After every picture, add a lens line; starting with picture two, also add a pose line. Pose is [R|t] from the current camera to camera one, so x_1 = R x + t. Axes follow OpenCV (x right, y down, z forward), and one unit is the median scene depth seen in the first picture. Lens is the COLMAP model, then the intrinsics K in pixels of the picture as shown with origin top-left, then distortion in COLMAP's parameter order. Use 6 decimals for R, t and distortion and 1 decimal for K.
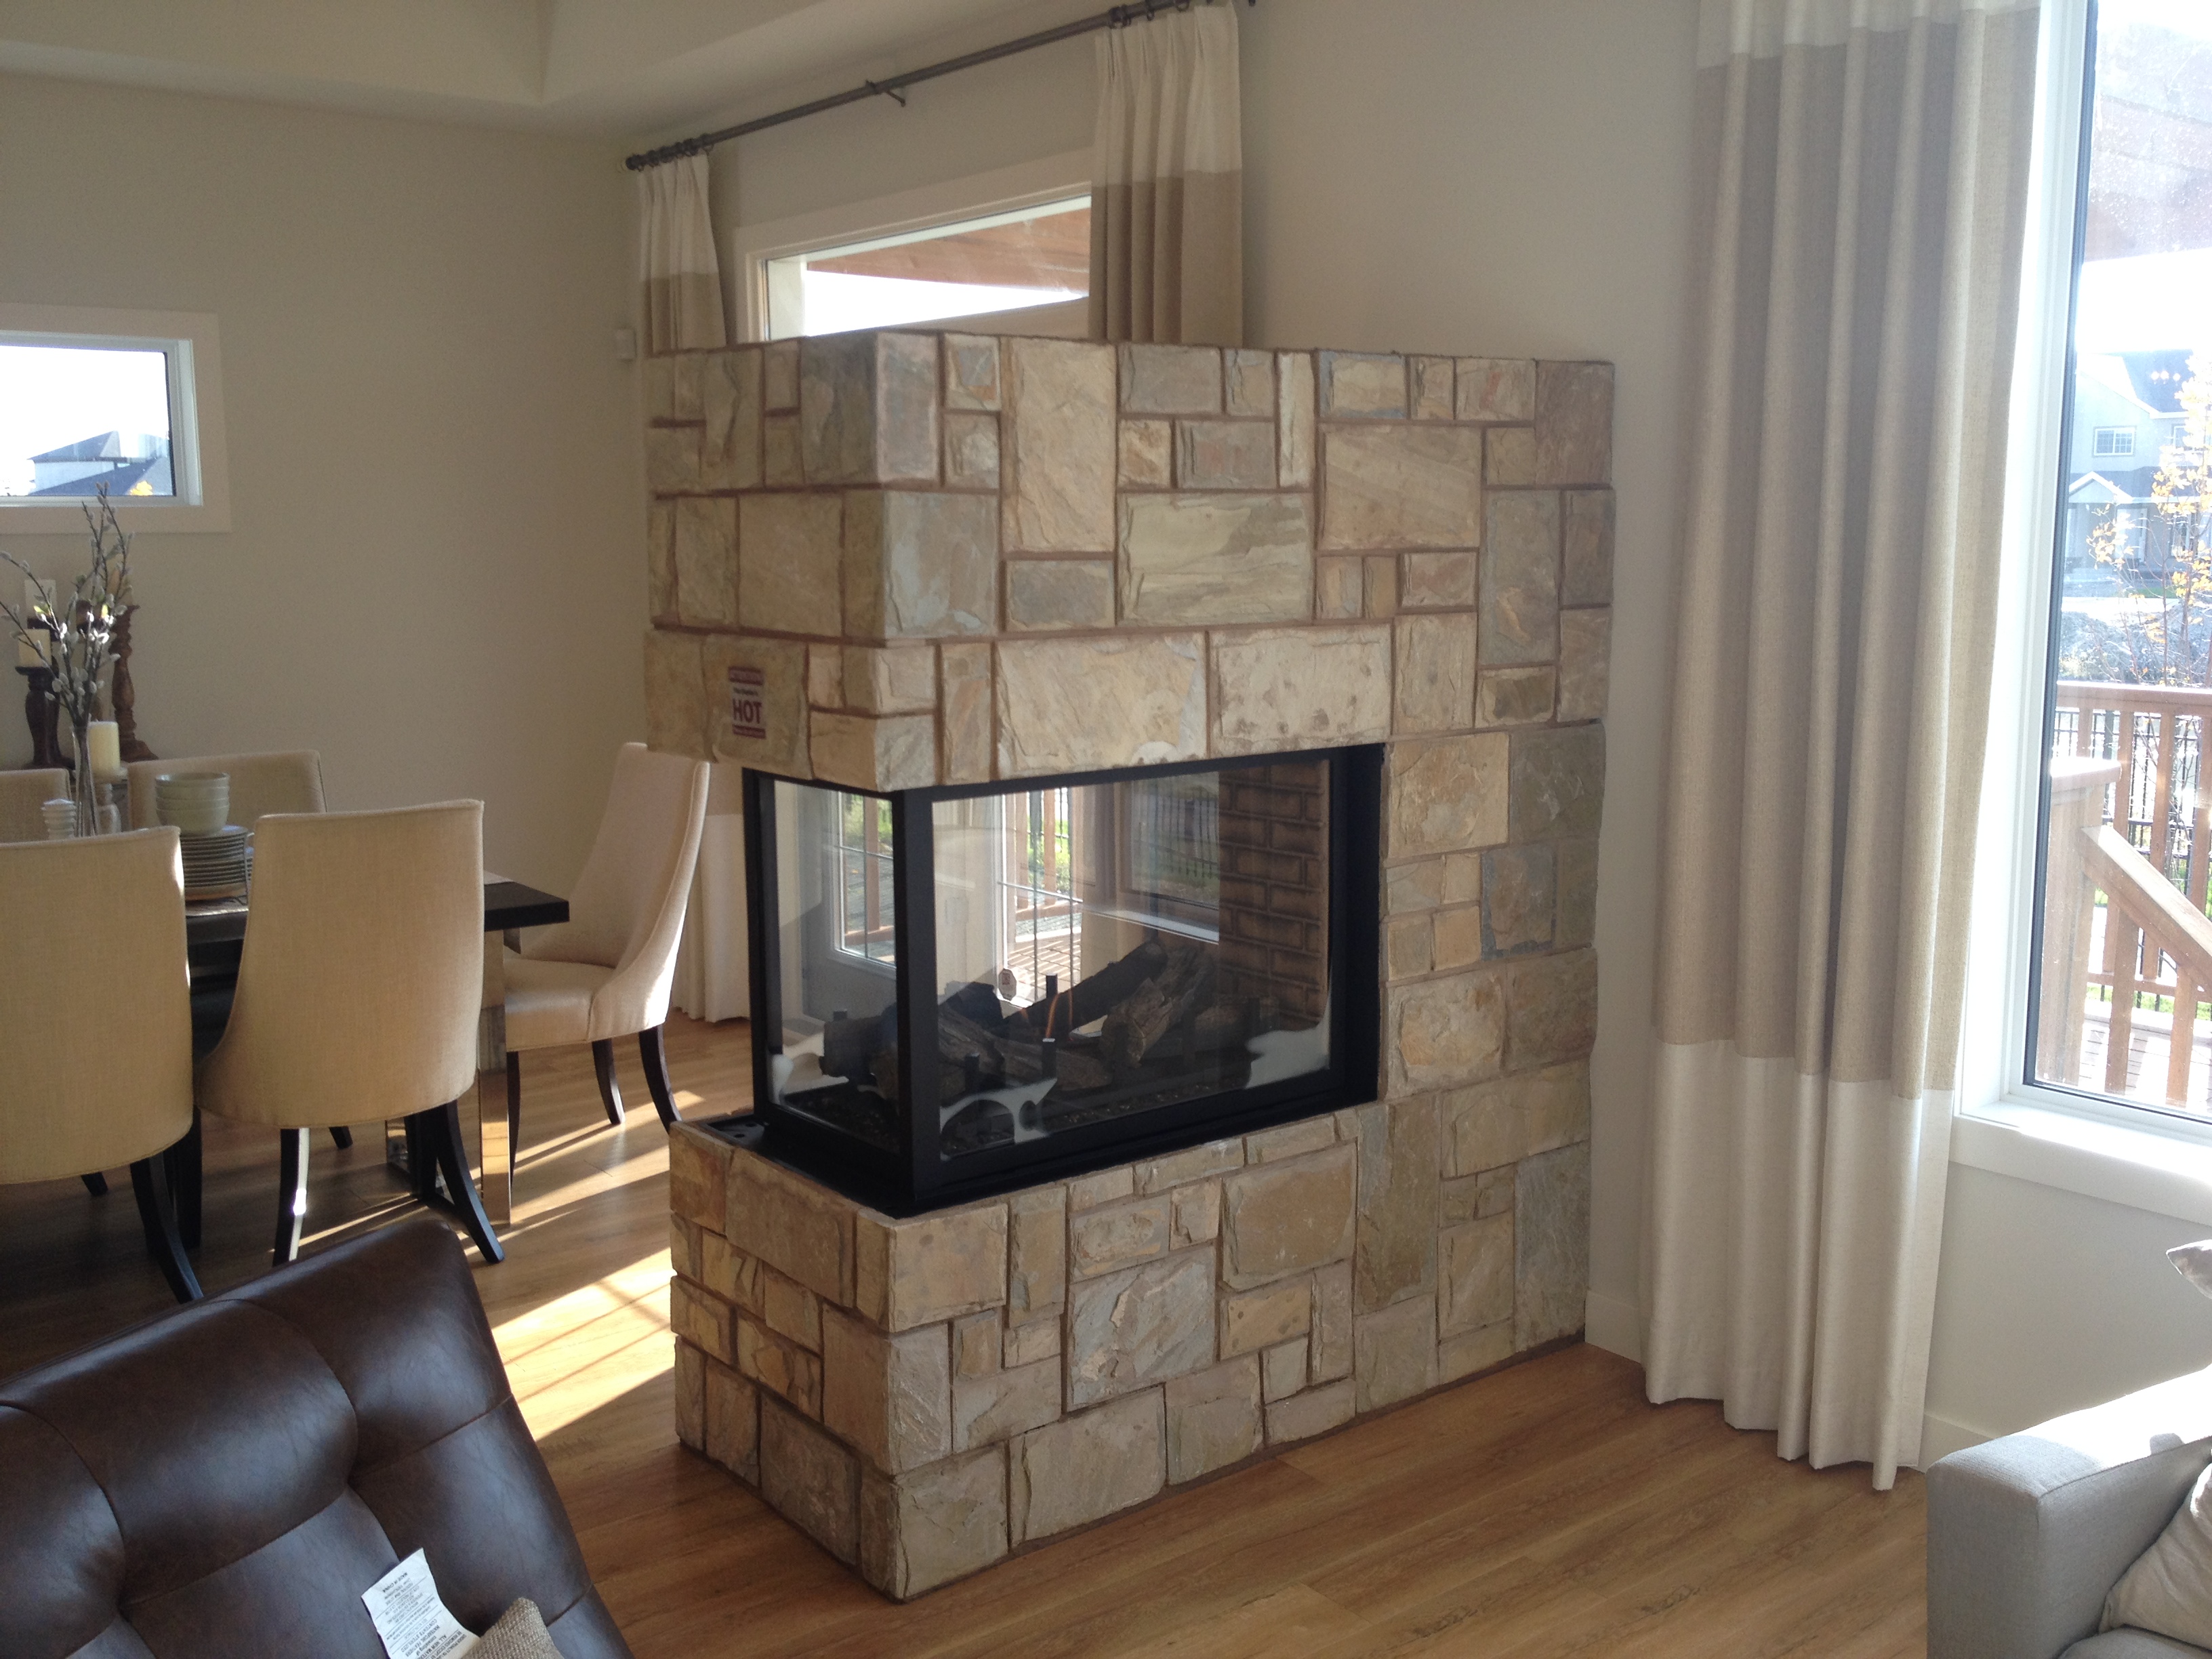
lens RADIAL K [[2083.0, 0, 1107.4], [0, 2083.0, 820.1], [0, 0, 1]] dist [0.082485, 0.000000]
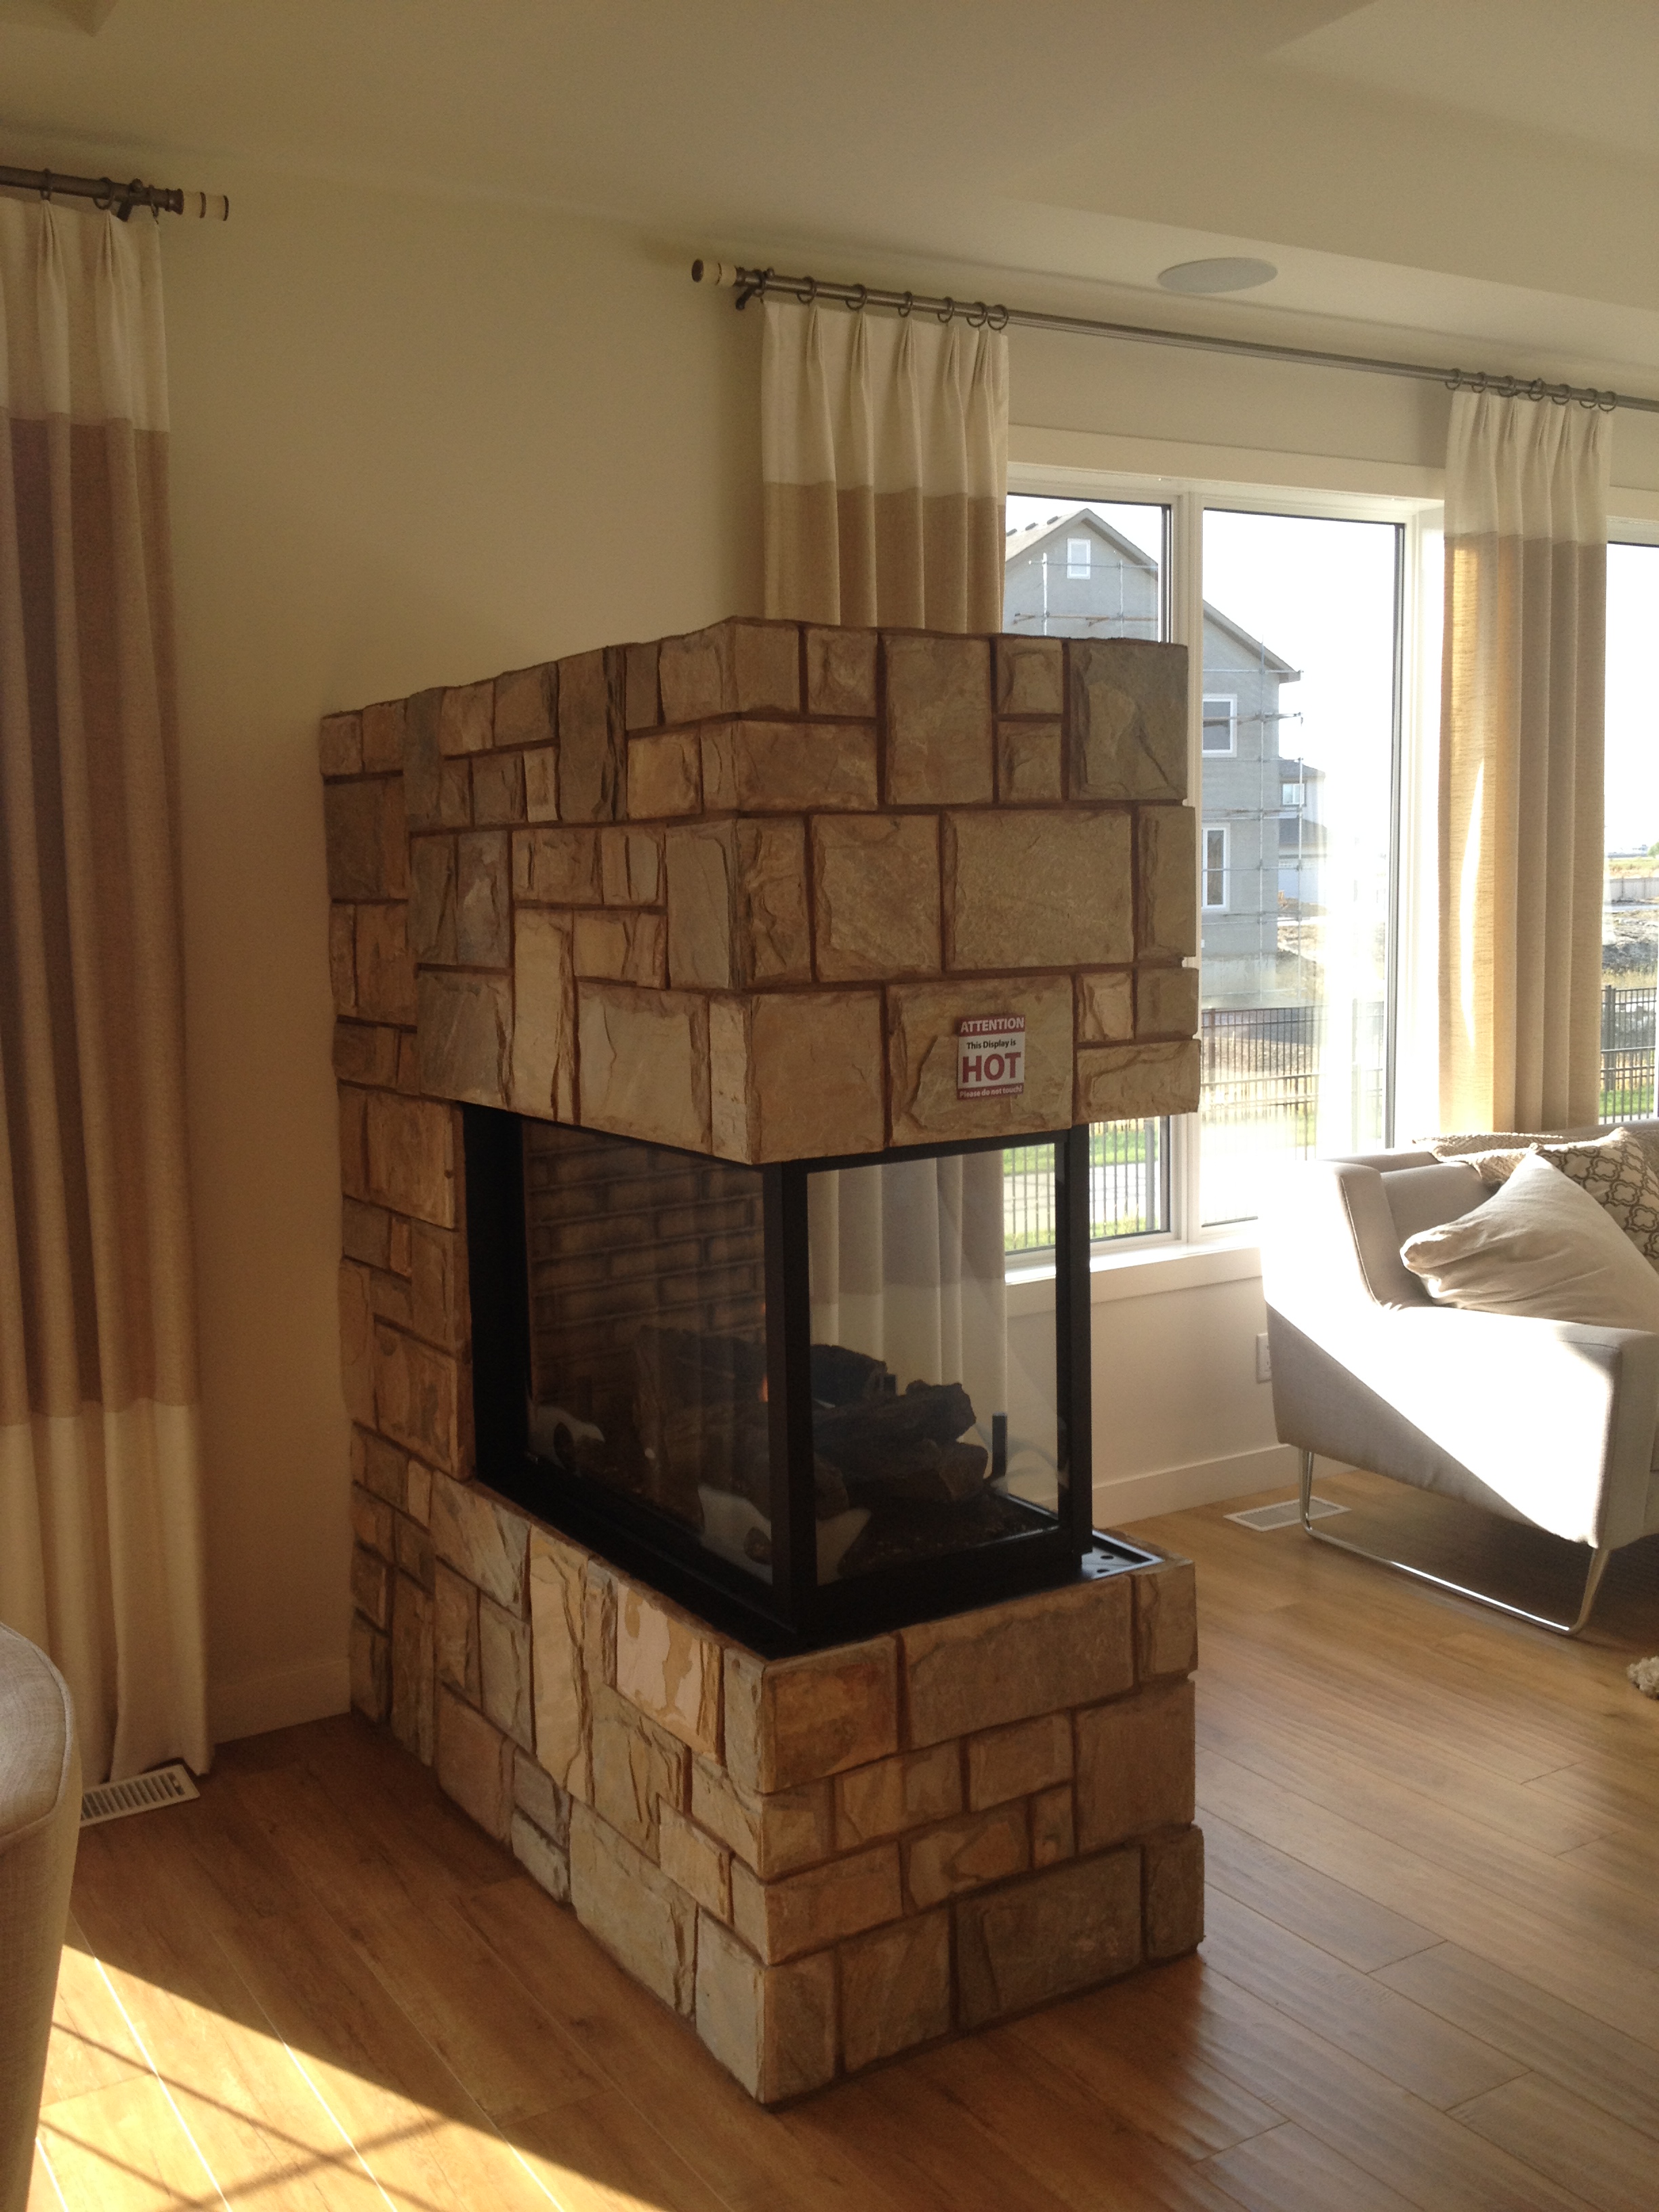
lens RADIAL K [[2083.0, 0, 830.9], [0, 2083.0, 1107.7], [0, 0, 1]] dist [0.082485, 0.000000]
pose [[0.094327, -0.111101, 0.989322, -1.021537], [0.165664, 0.981650, 0.094444, -0.127491], [-0.981661, 0.154986, 0.111002, 0.981673]]
